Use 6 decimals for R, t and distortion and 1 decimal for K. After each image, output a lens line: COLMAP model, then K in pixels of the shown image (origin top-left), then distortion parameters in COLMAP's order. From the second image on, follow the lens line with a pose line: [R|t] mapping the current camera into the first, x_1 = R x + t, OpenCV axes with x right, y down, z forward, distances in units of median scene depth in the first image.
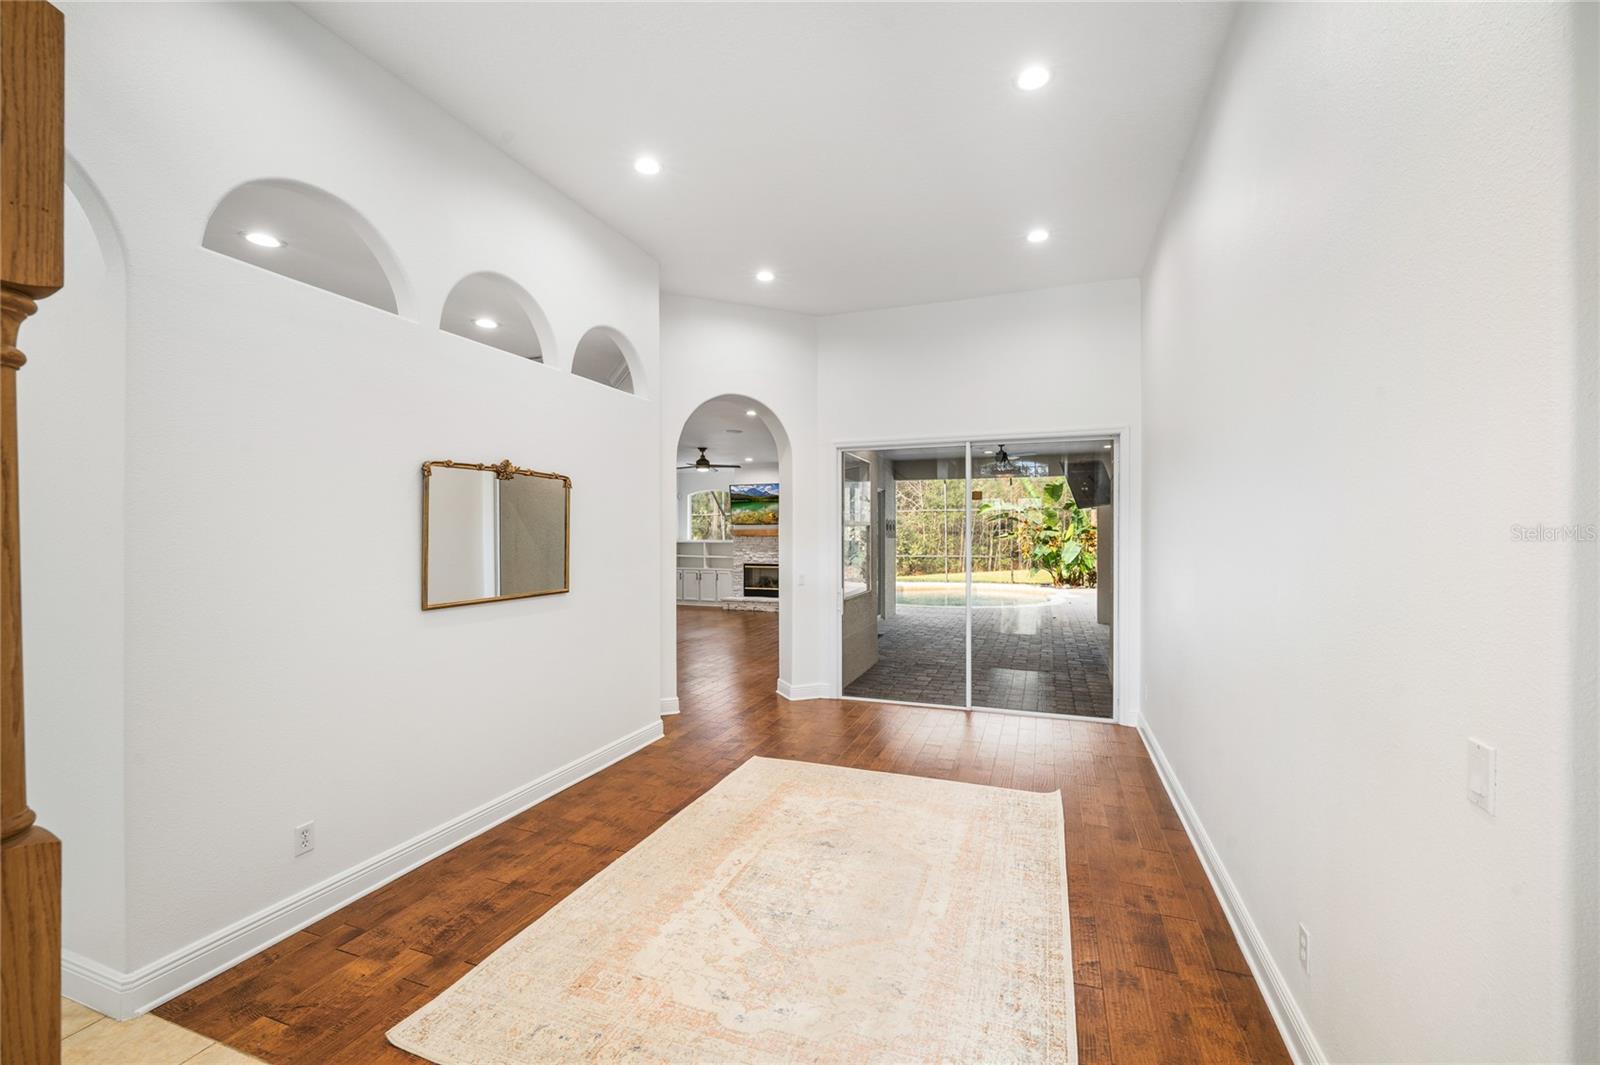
lens RADIAL K [[662.4, 0, 797.6], [0, 662.4, 525.6], [0, 0, 1]] dist [-0.003836, -0.000584]
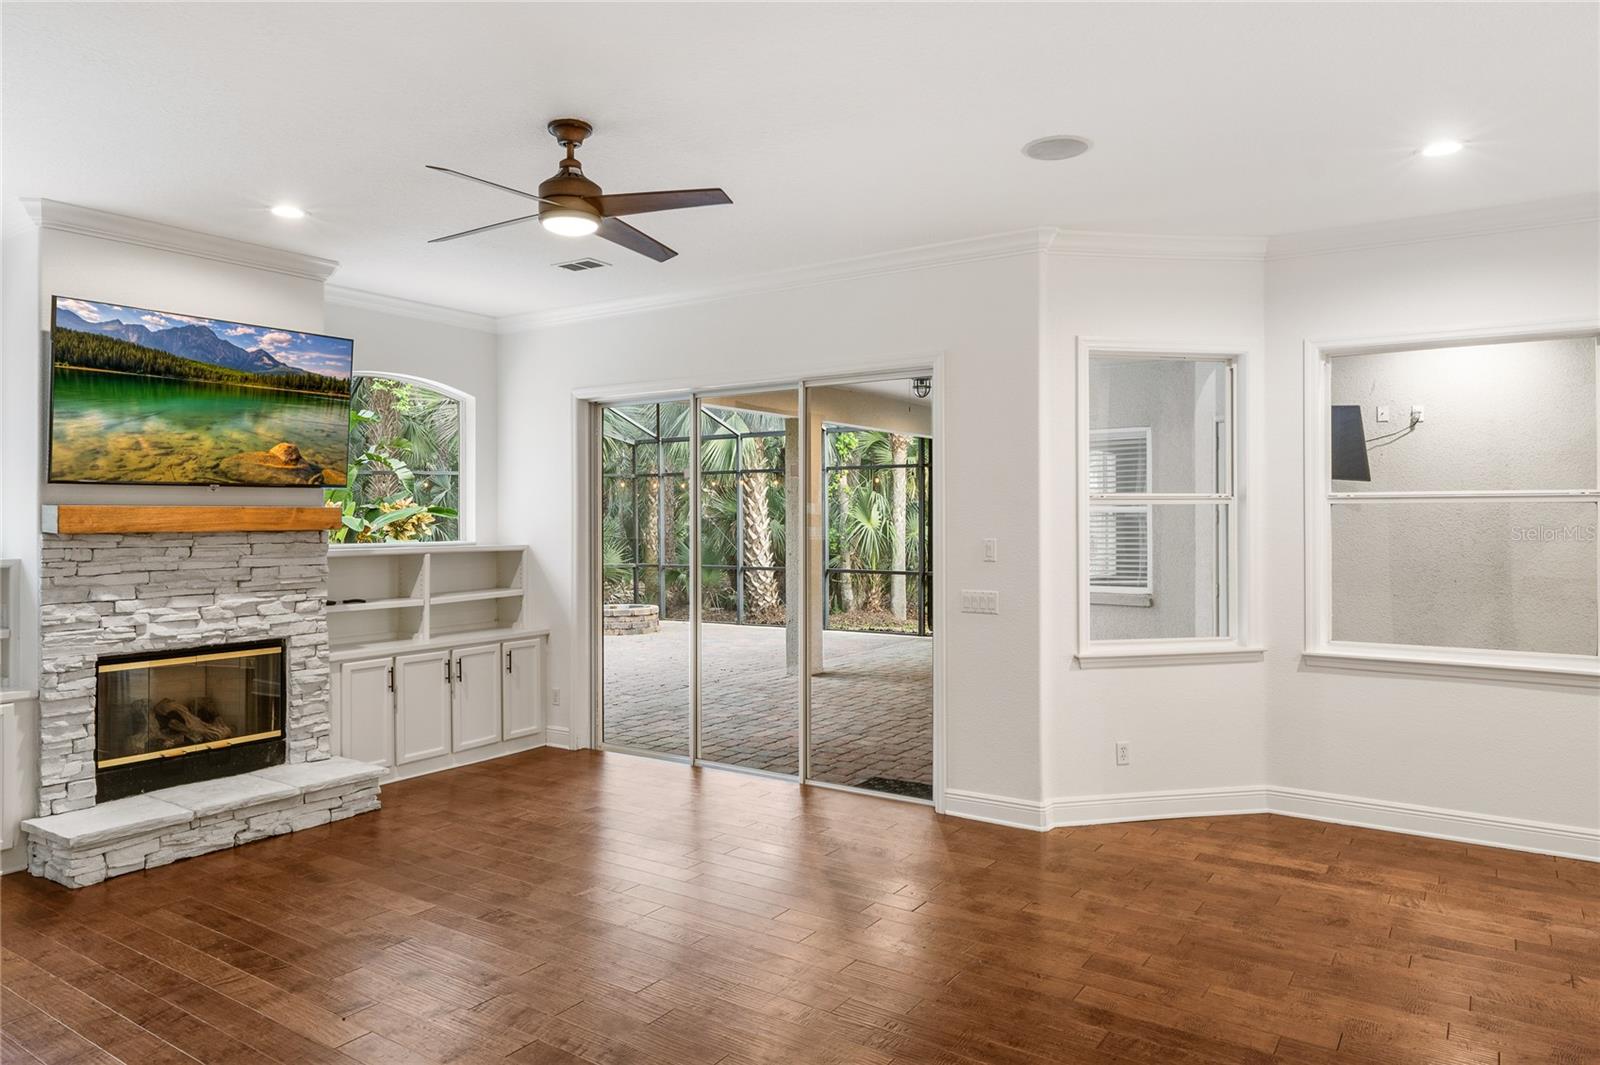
lens RADIAL K [[1034.9, 0, 816.3], [0, 1034.9, 506.7], [0, 0, 1]] dist [-0.002148, 0.000174]
pose [[0.229074, 0.011414, 0.973342, -0.393456], [-0.010031, 0.999906, -0.009365, 0.007936], [-0.973357, -0.007619, 0.229167, 0.732648]]
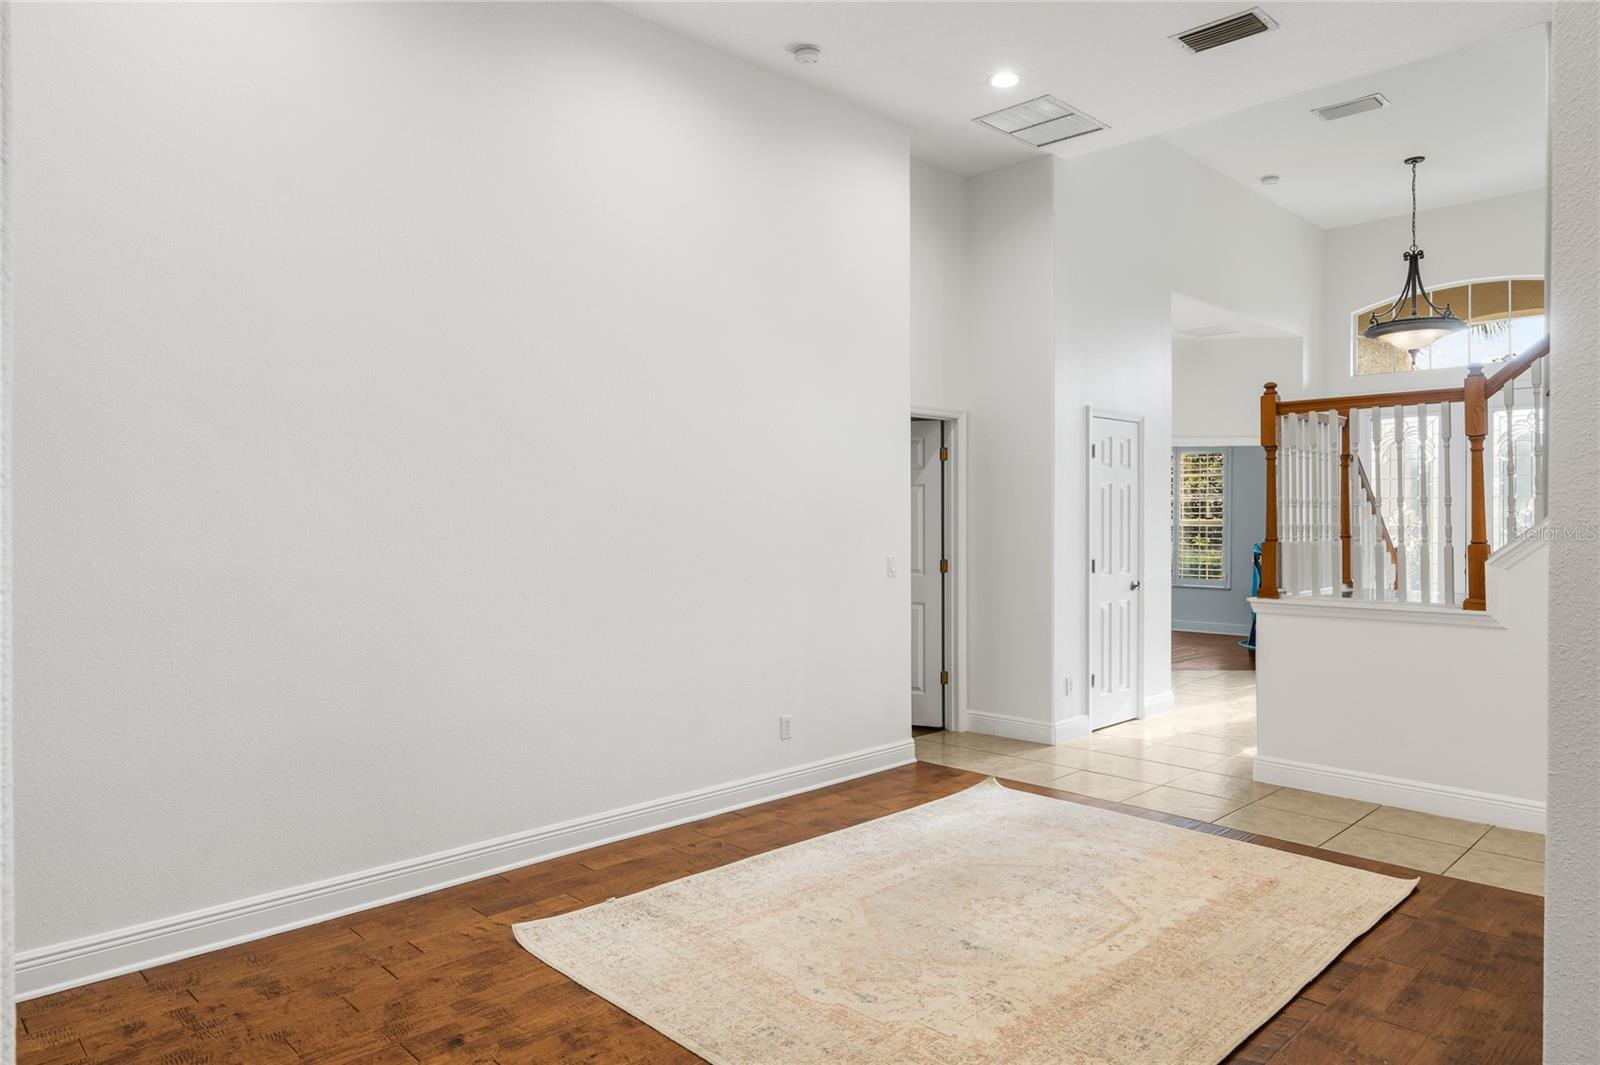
lens RADIAL K [[1019.4, 0, 801.2], [0, 1019.4, 530.2], [0, 0, 1]] dist [0.002006, 0.000472]
pose [[-0.906921, -0.002364, 0.421294, -0.060654], [-0.002658, 0.999996, -0.000109, 0.018775], [-0.421292, -0.001219, -0.906924, 0.526166]]
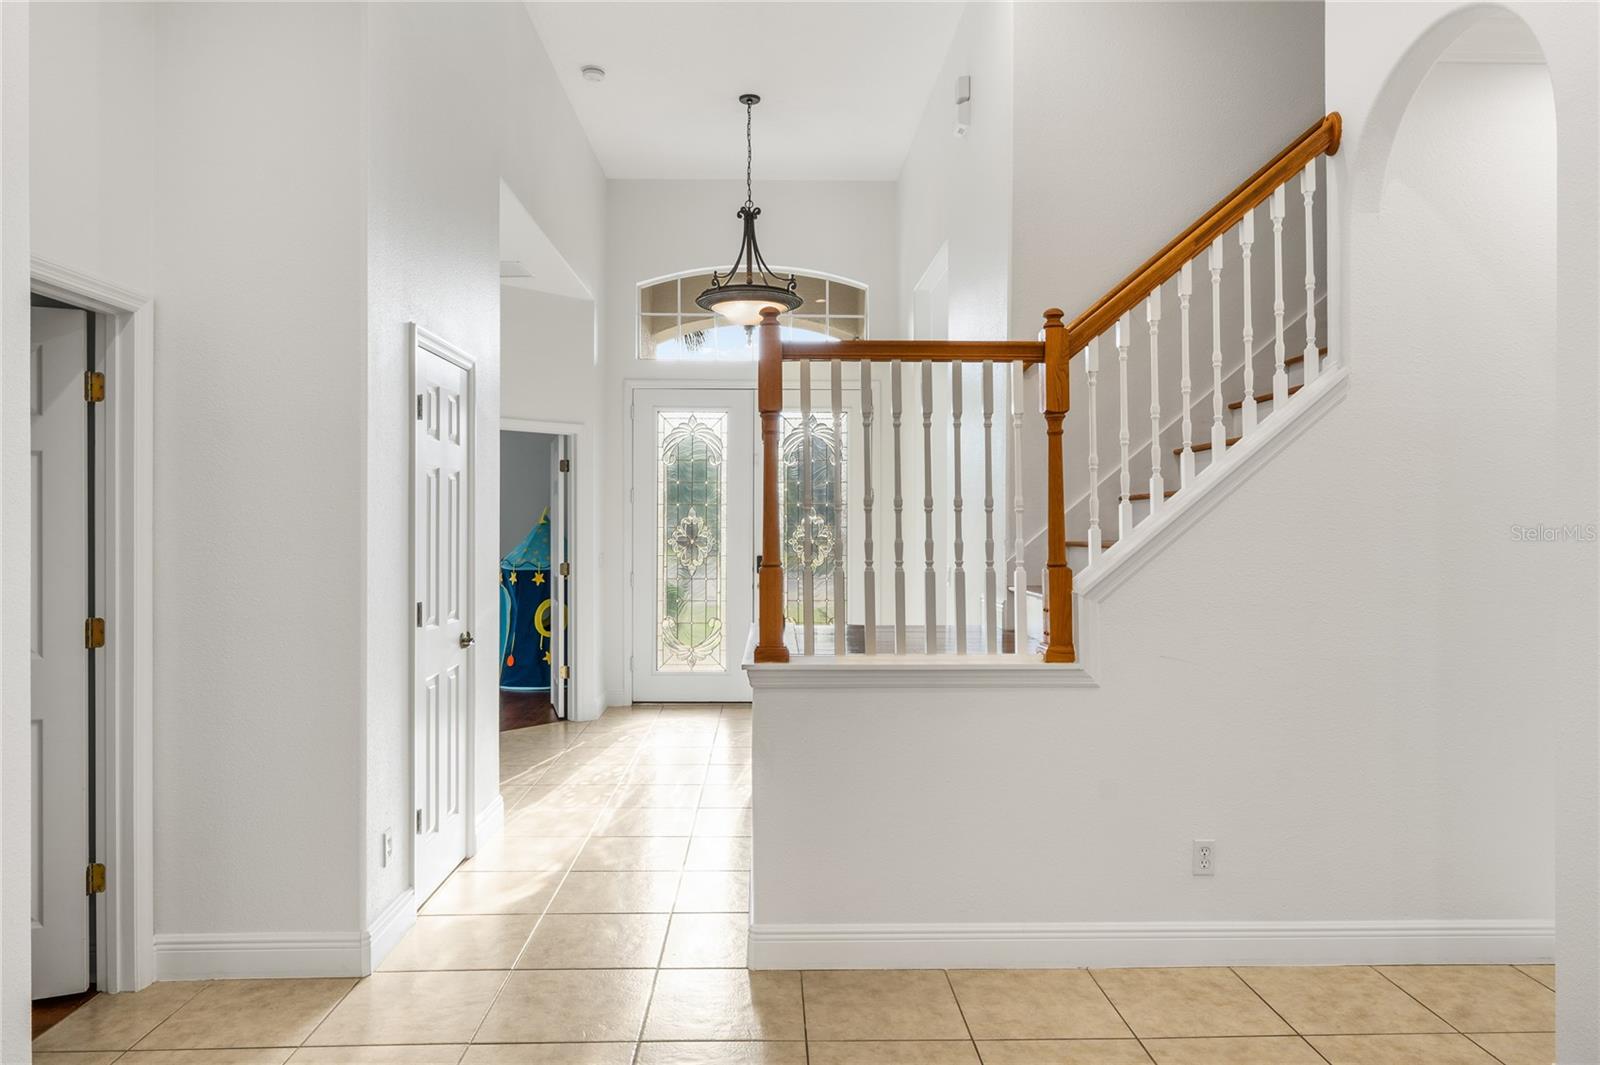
lens RADIAL K [[1019.4, 0, 801.2], [0, 1019.4, 530.2], [0, 0, 1]] dist [0.002006, 0.000472]
pose [[-0.926460, 0.001708, -0.376388, 0.029957], [0.004461, 0.999969, -0.006442, 0.015169], [0.376366, -0.007647, -0.926440, 0.304082]]
